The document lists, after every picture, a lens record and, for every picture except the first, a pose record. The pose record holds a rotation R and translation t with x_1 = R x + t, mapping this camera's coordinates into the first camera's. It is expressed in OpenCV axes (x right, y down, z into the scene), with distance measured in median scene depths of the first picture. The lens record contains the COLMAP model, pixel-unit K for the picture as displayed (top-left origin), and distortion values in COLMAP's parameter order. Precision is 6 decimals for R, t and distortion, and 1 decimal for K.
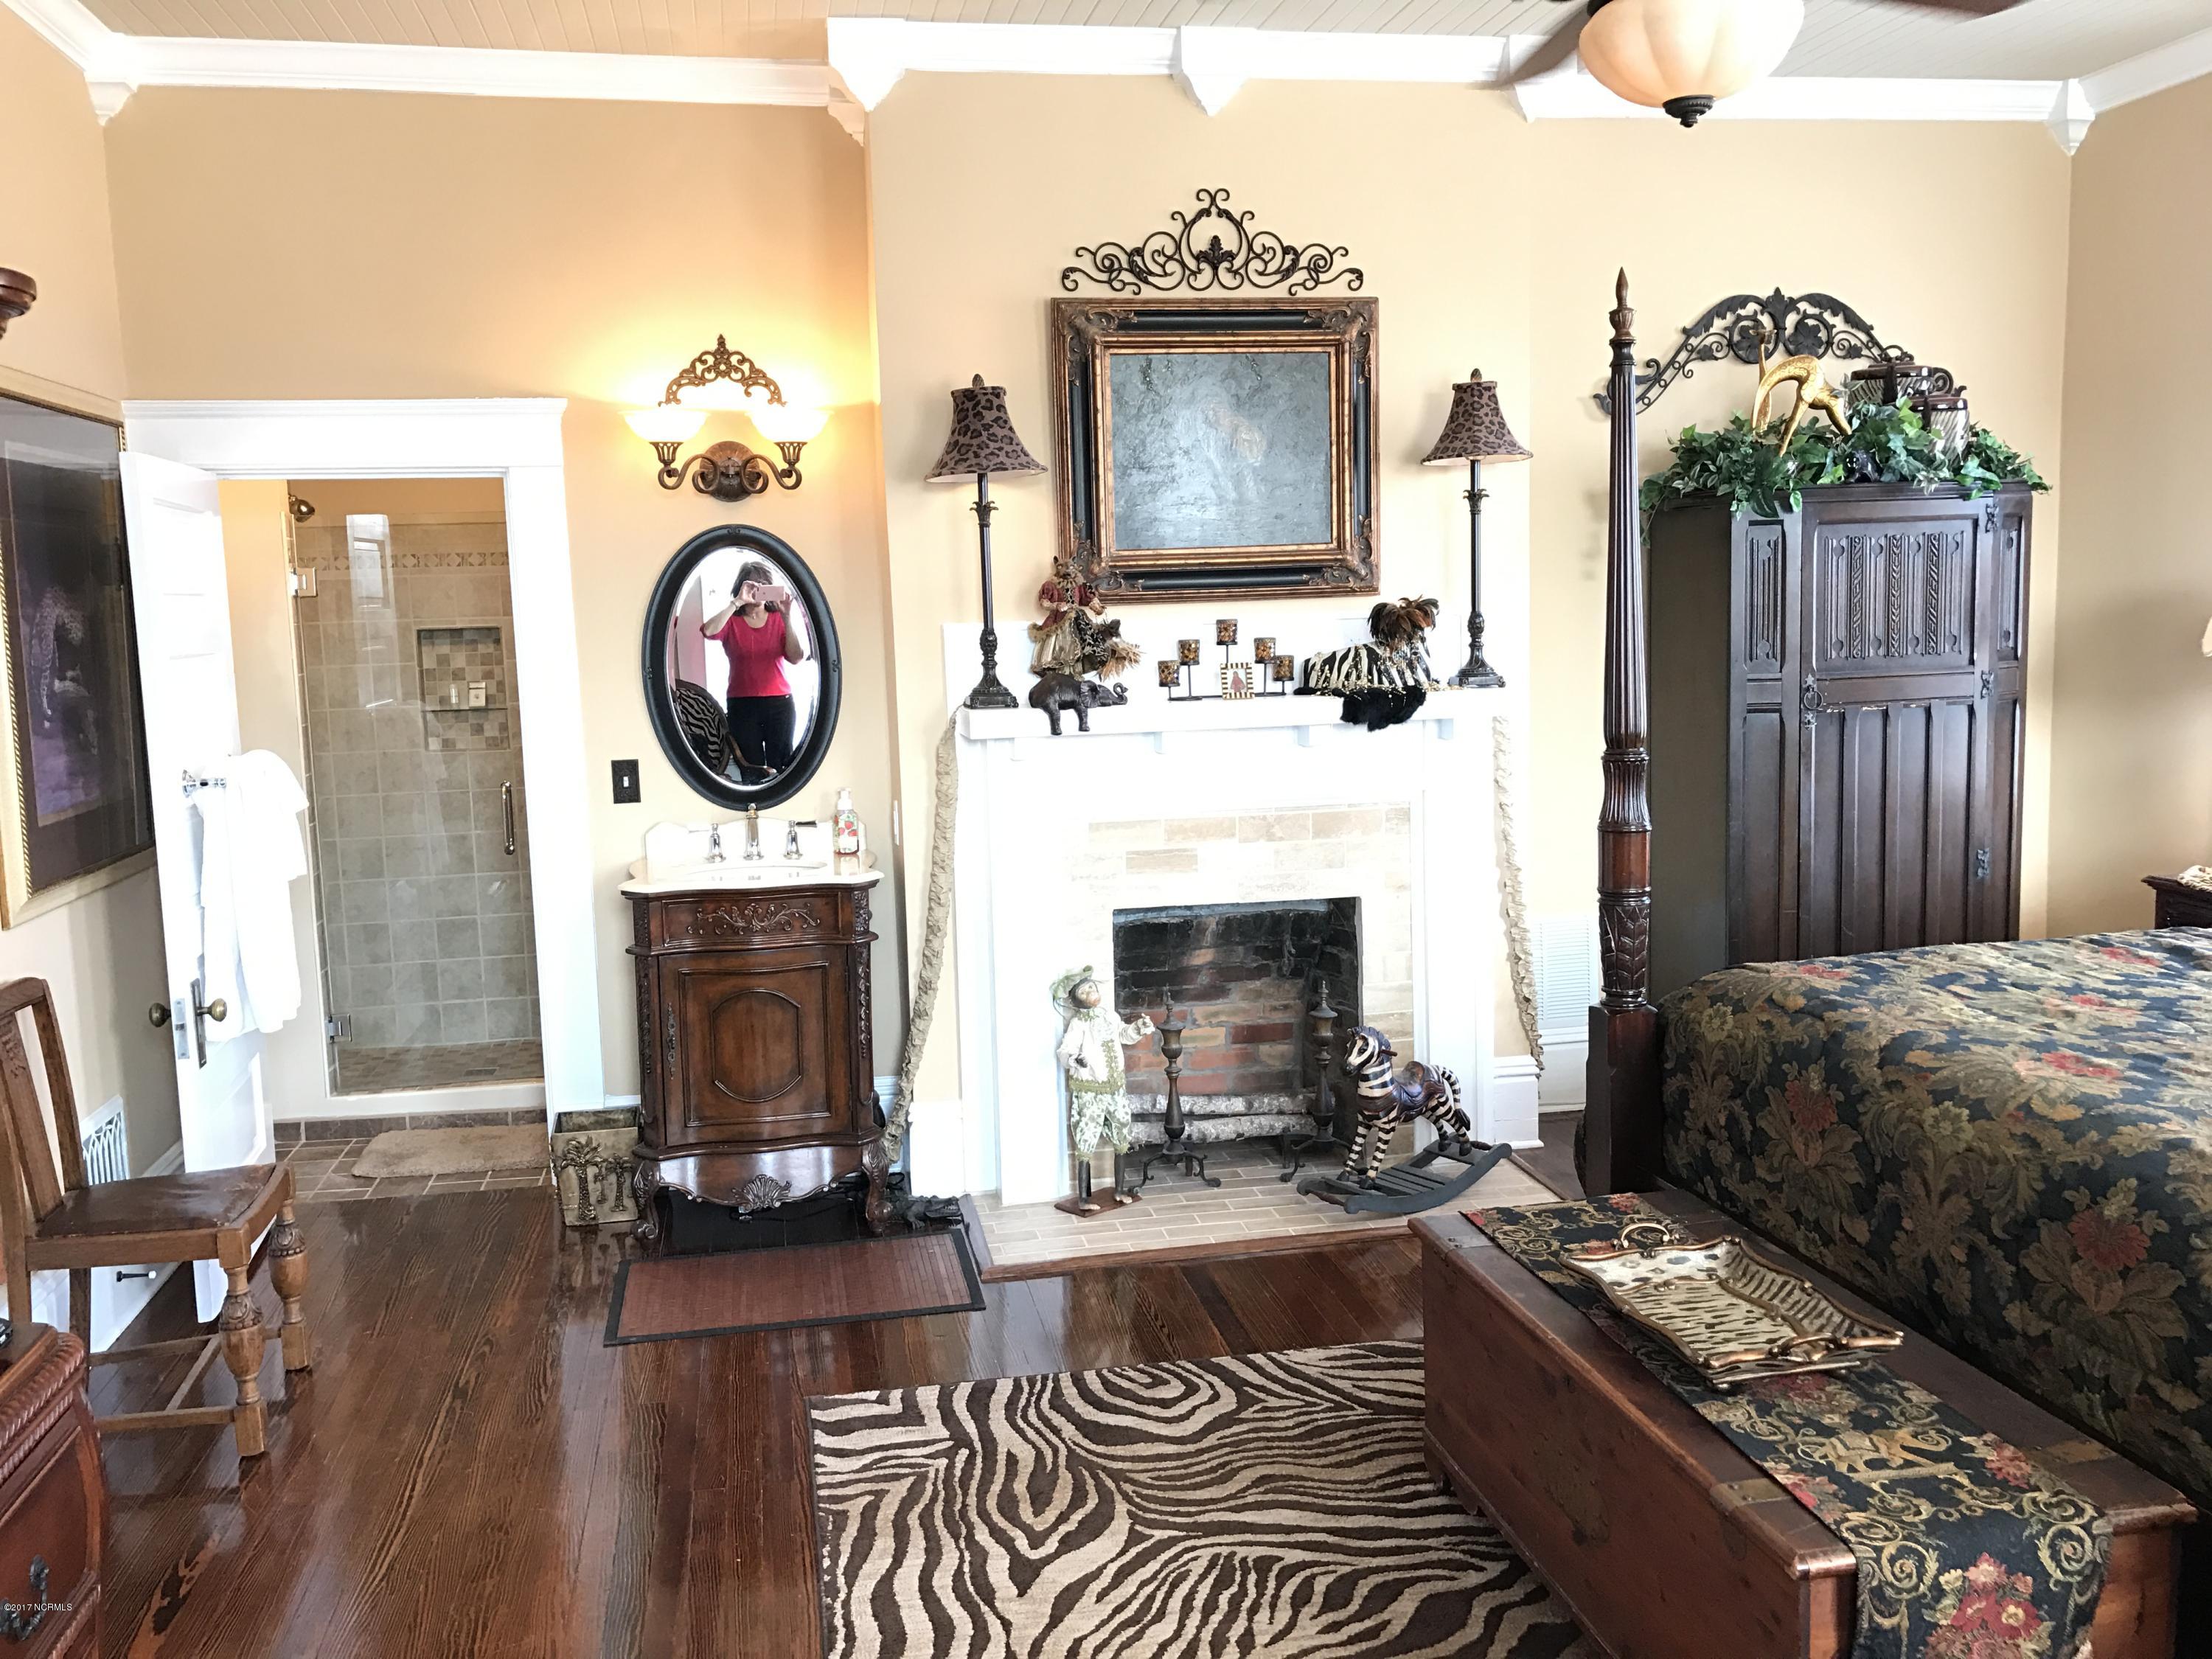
lens RADIAL K [[1826.6, 0, 1108.6], [0, 1826.6, 829.3], [0, 0, 1]] dist [0.015231, -0.007997]
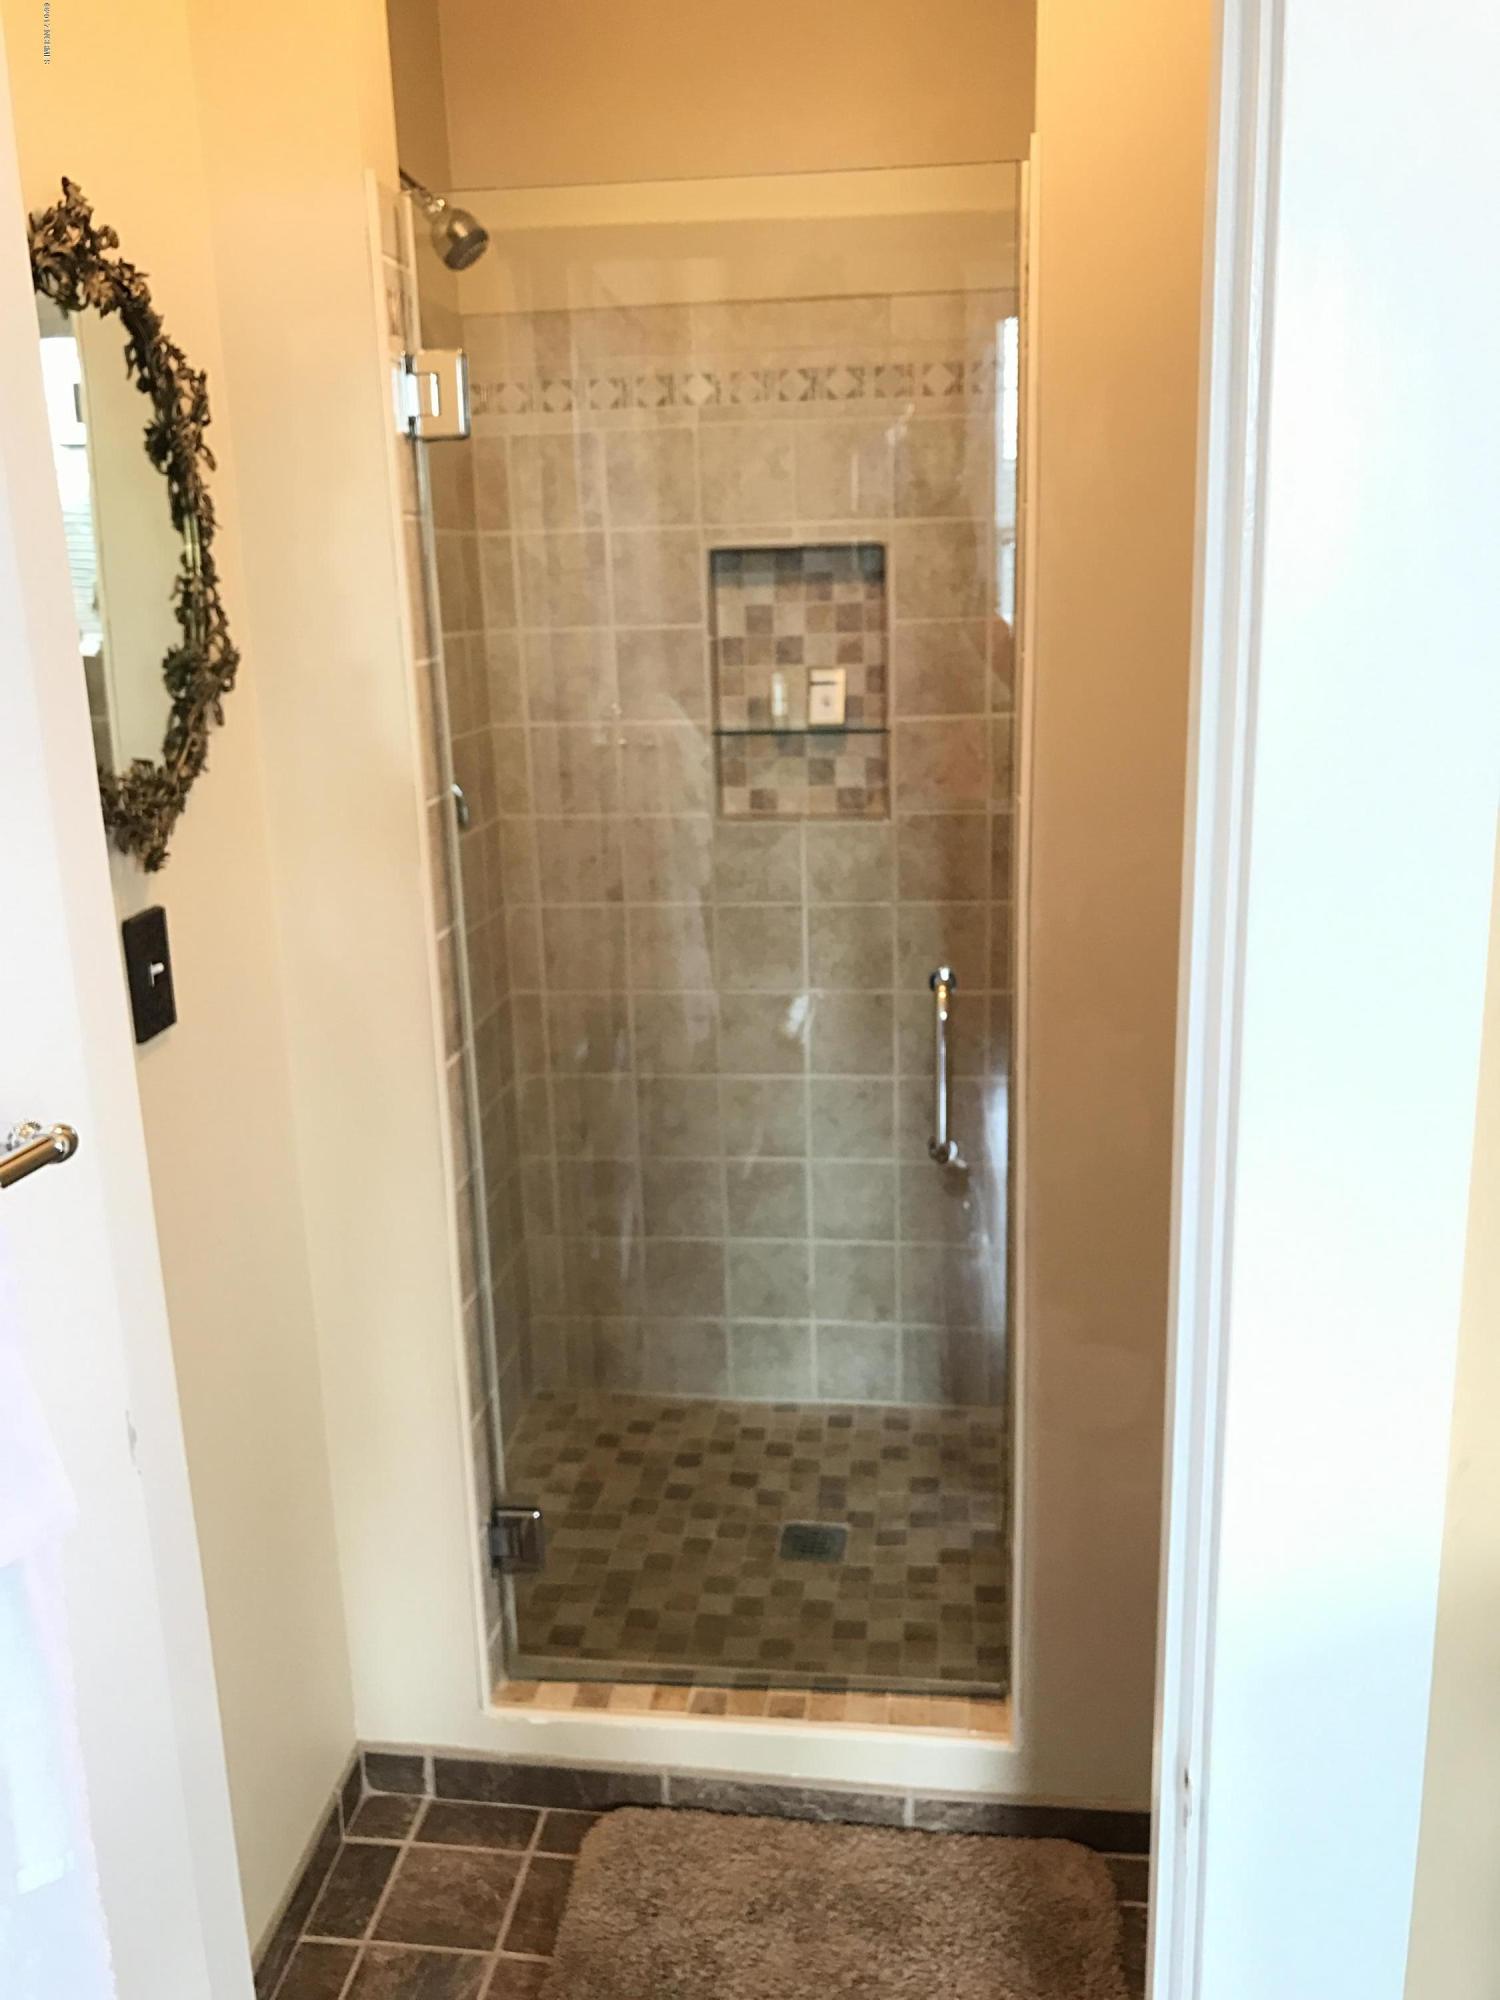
lens RADIAL K [[1651.6, 0, 748.6], [0, 1651.6, 1001.3], [0, 0, 1]] dist [0.015231, -0.007997]
pose [[0.951370, 0.076485, -0.298406, -0.234956], [-0.034357, 0.988988, 0.143952, -0.057172], [0.306130, -0.126700, 0.943521, 0.595754]]
